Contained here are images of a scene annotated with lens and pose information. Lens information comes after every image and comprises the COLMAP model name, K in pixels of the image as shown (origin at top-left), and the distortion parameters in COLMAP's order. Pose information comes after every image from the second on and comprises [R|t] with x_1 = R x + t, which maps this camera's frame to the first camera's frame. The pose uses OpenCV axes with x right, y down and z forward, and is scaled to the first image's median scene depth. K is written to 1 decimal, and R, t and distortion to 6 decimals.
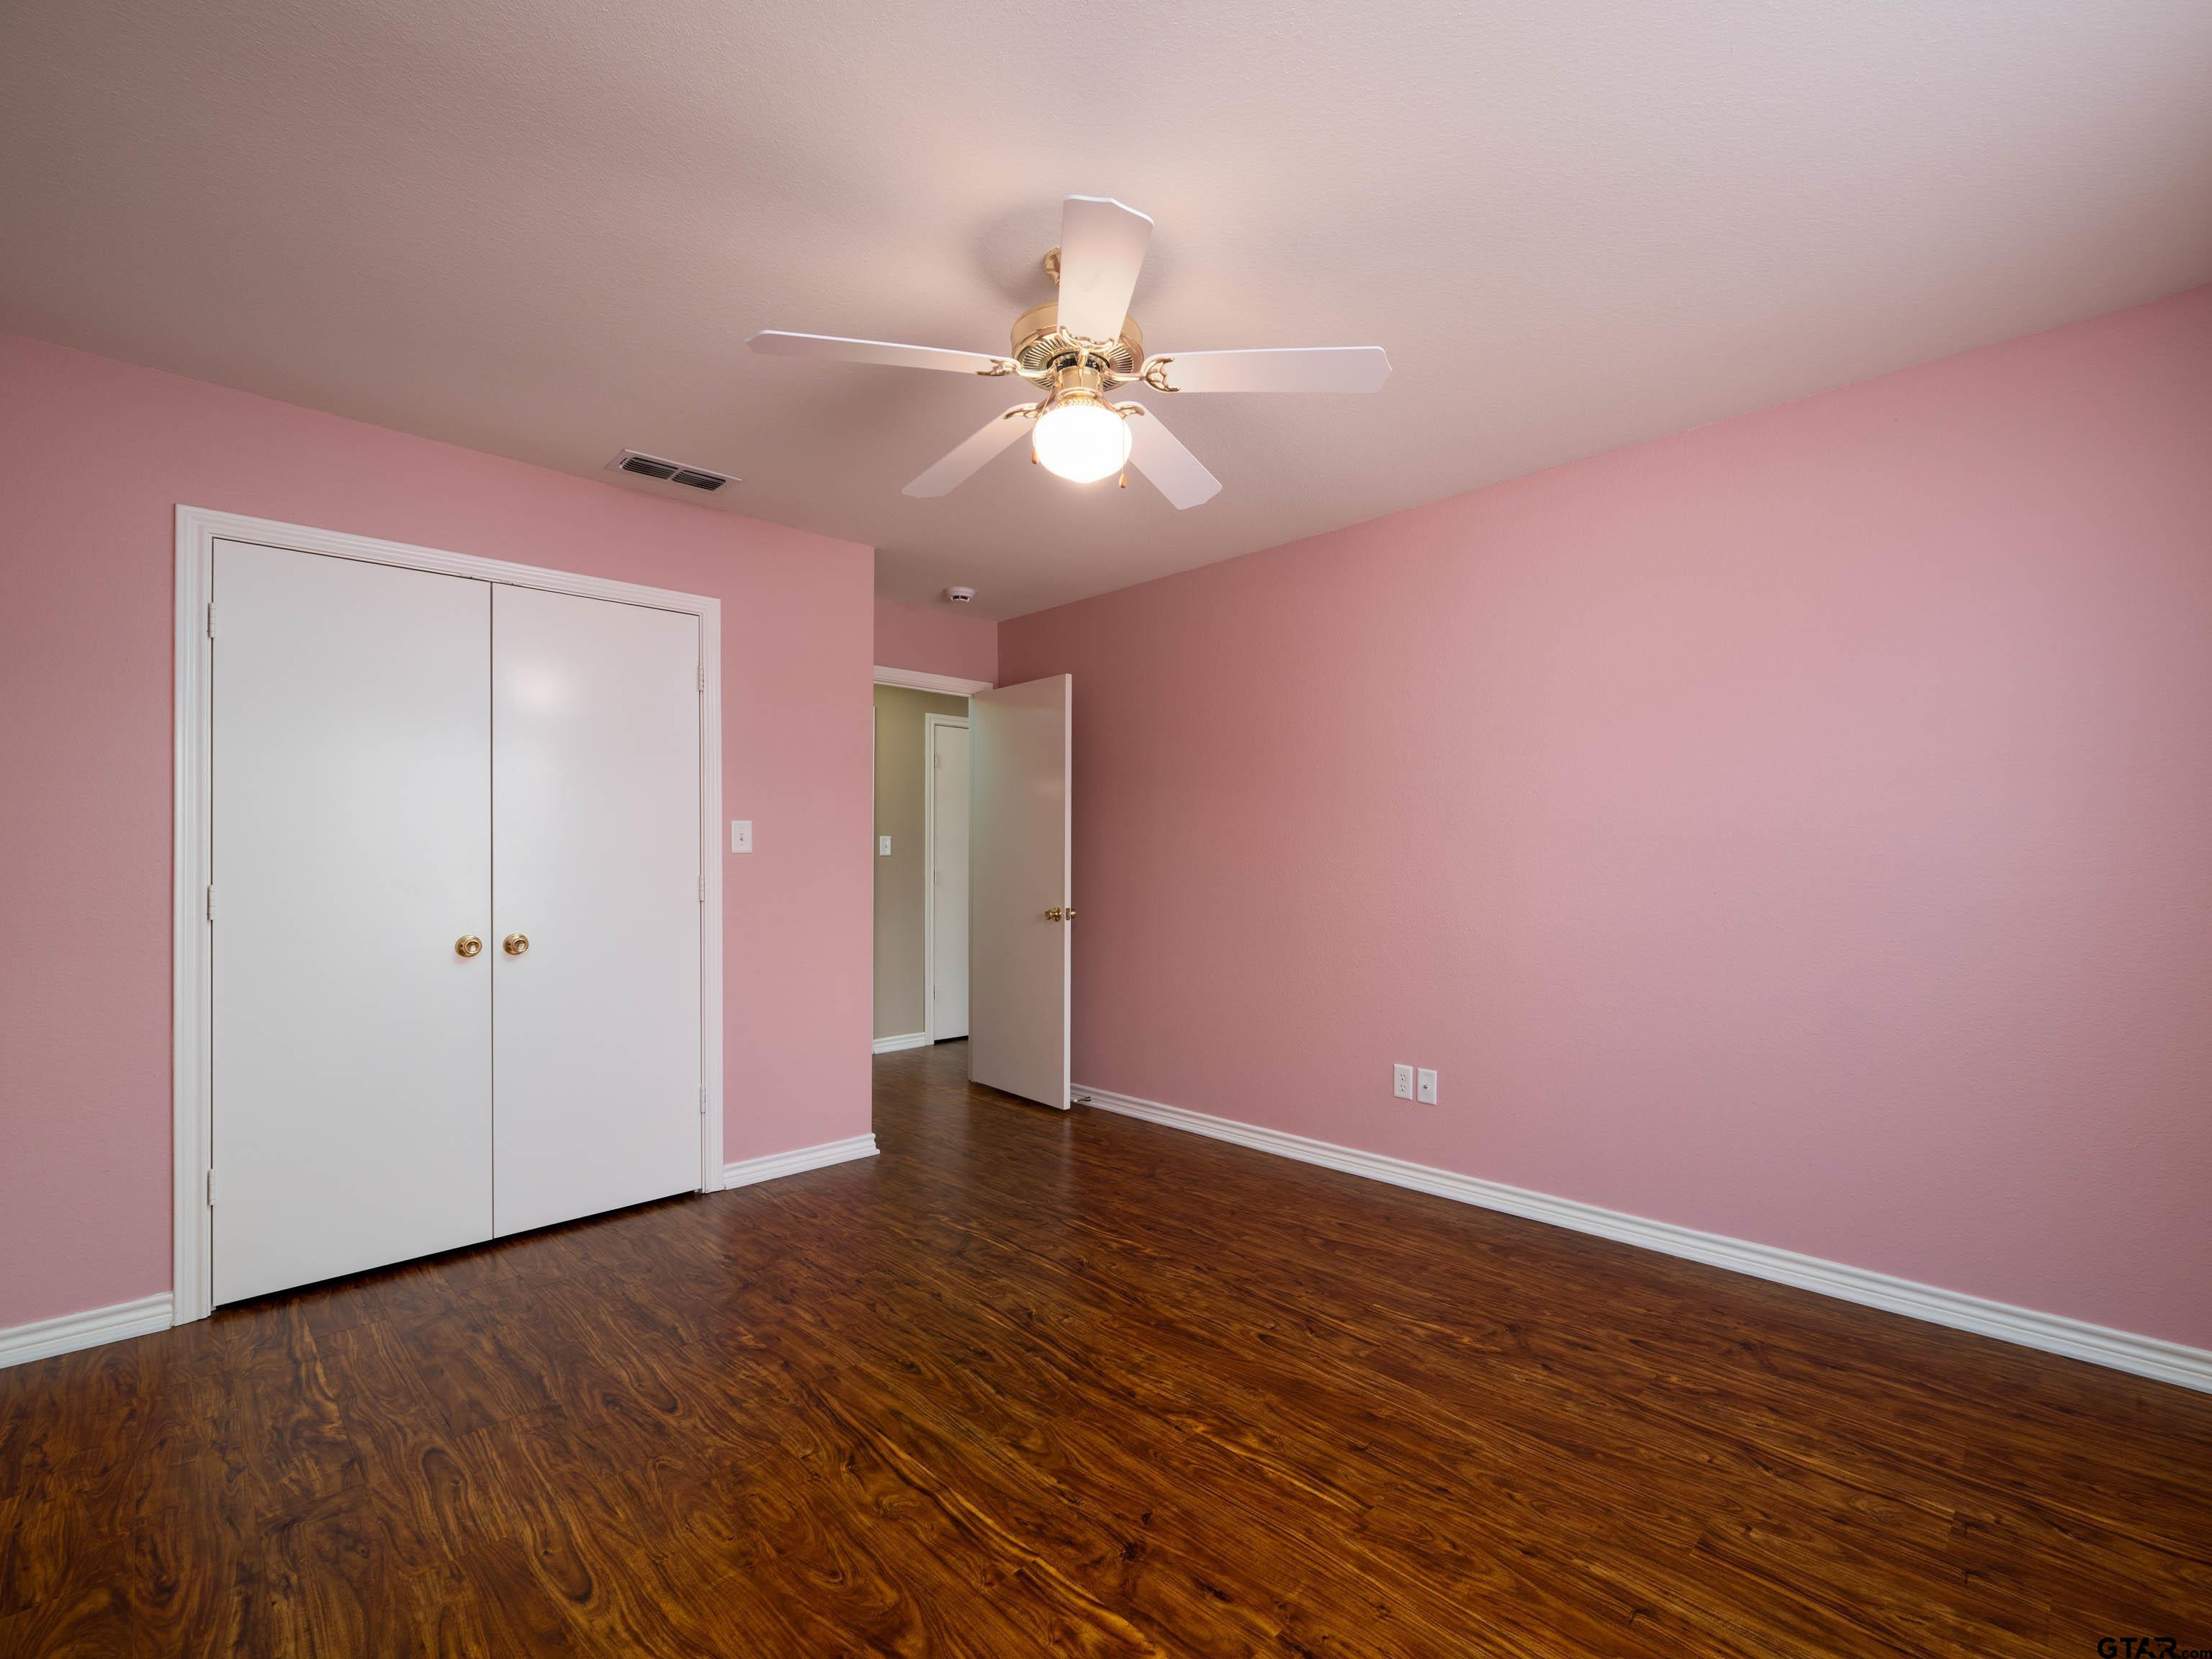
lens RADIAL K [[979.7, 0, 1106.6], [0, 979.7, 842.0], [0, 0, 1]] dist [0.001024, -0.001225]
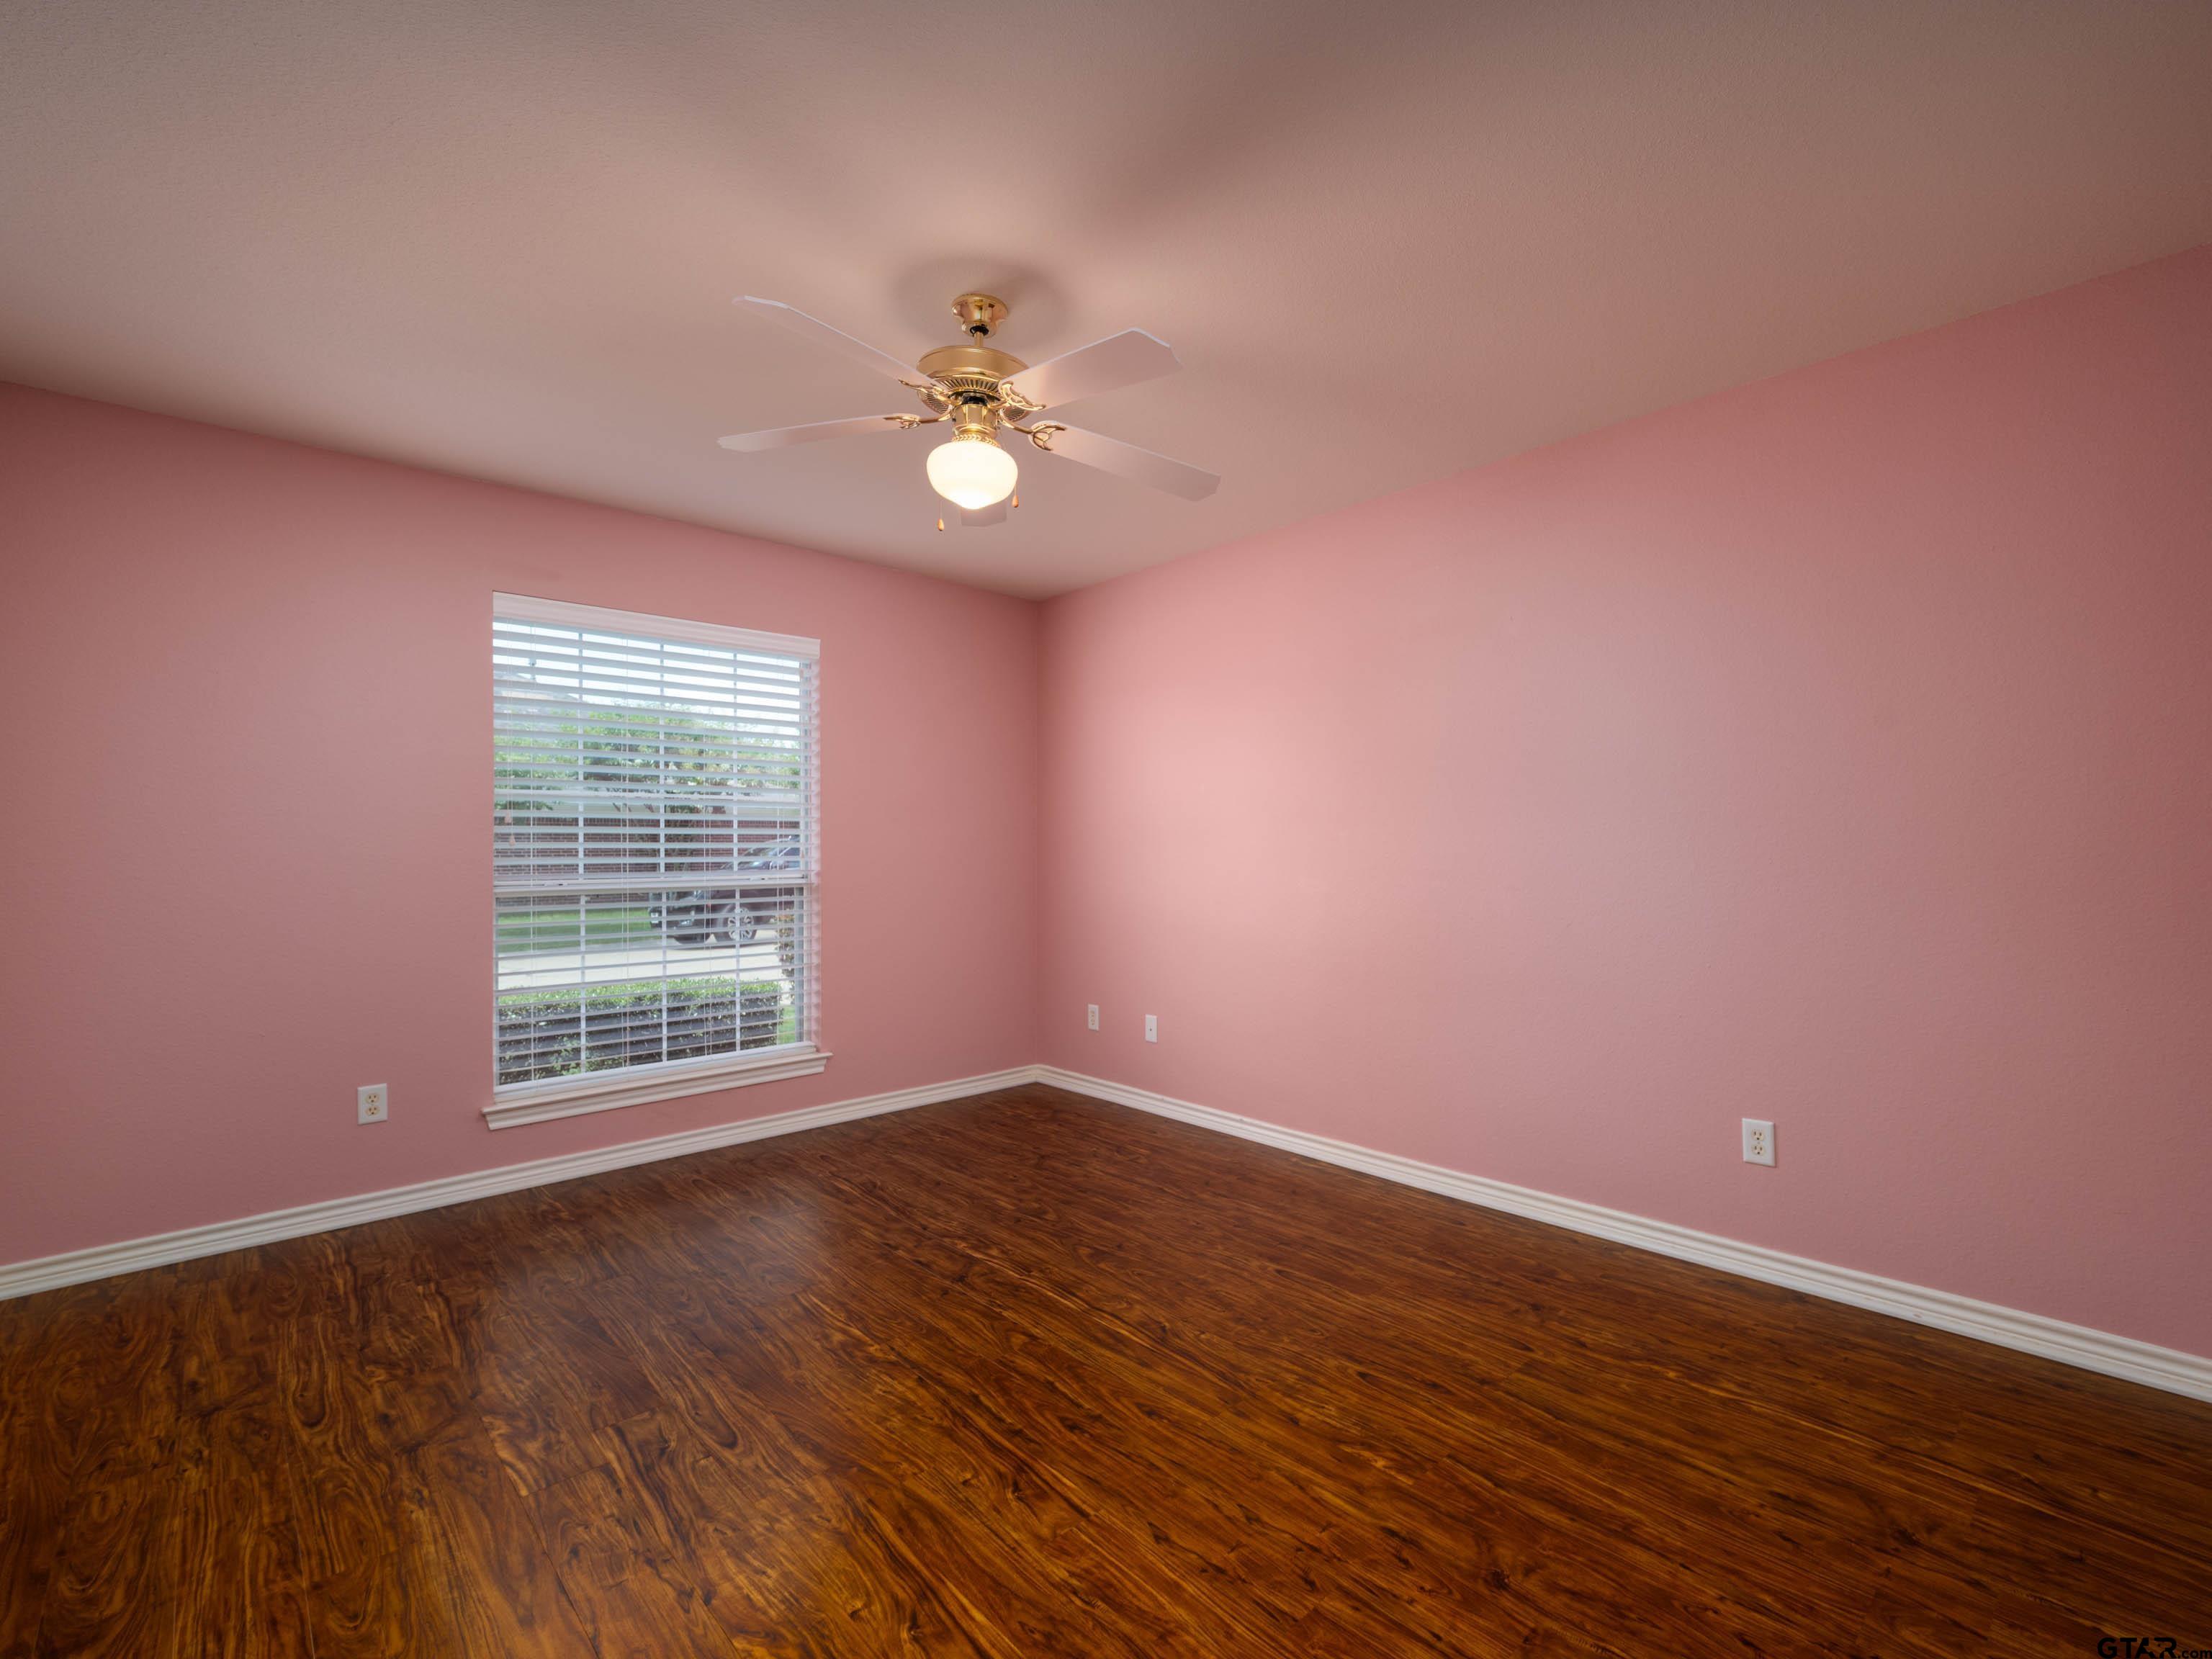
lens RADIAL K [[979.7, 0, 1105.4], [0, 979.7, 837.7], [0, 0, 1]] dist [0.001024, -0.001225]
pose [[-0.999882, 0.011688, 0.009927, -0.180180], [0.011400, 0.999527, -0.028572, 0.031341], [-0.010257, -0.028455, -0.999542, 1.993431]]
